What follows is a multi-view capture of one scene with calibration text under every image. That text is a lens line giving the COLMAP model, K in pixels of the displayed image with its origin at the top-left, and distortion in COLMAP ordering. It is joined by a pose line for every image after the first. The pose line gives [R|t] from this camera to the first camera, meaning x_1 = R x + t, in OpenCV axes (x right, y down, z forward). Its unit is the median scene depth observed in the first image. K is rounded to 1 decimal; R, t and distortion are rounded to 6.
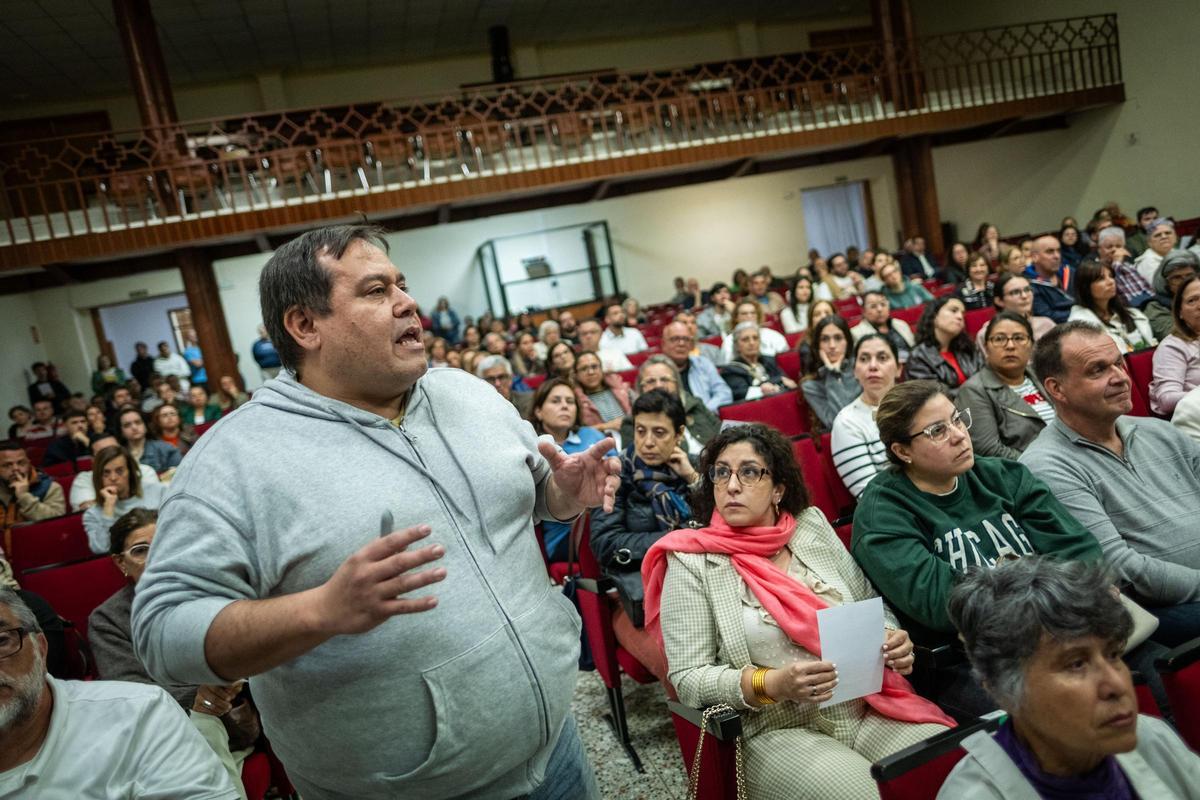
lens RADIAL K [[887.1, 0, 600.0], [0, 887.1, 400.0], [0, 0, 1]] dist [-0.013884, -0.002191]
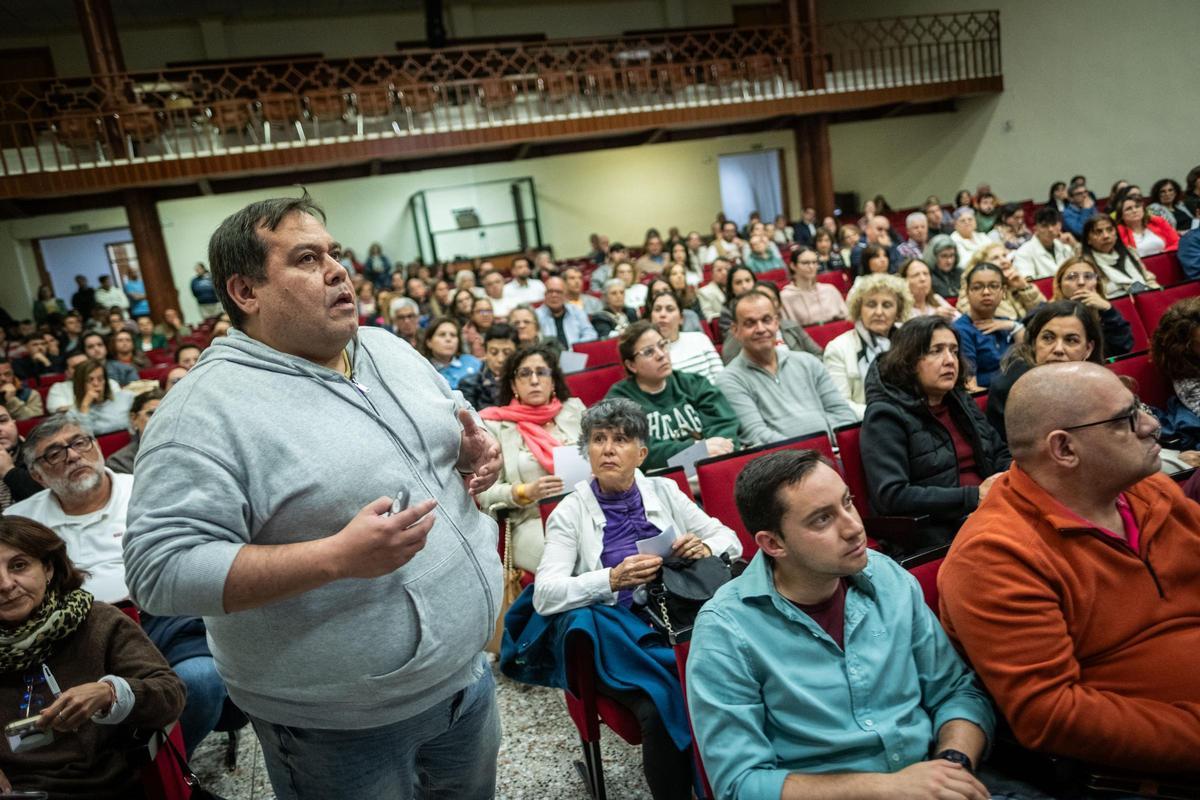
lens RADIAL K [[887.1, 0, 600.0], [0, 887.1, 400.0], [0, 0, 1]] dist [-0.013884, -0.002191]
pose [[0.997150, 0.030950, 0.068797, 0.032788], [-0.034754, 0.997892, 0.054806, 0.006238], [-0.066956, -0.057041, 0.996124, -0.118030]]
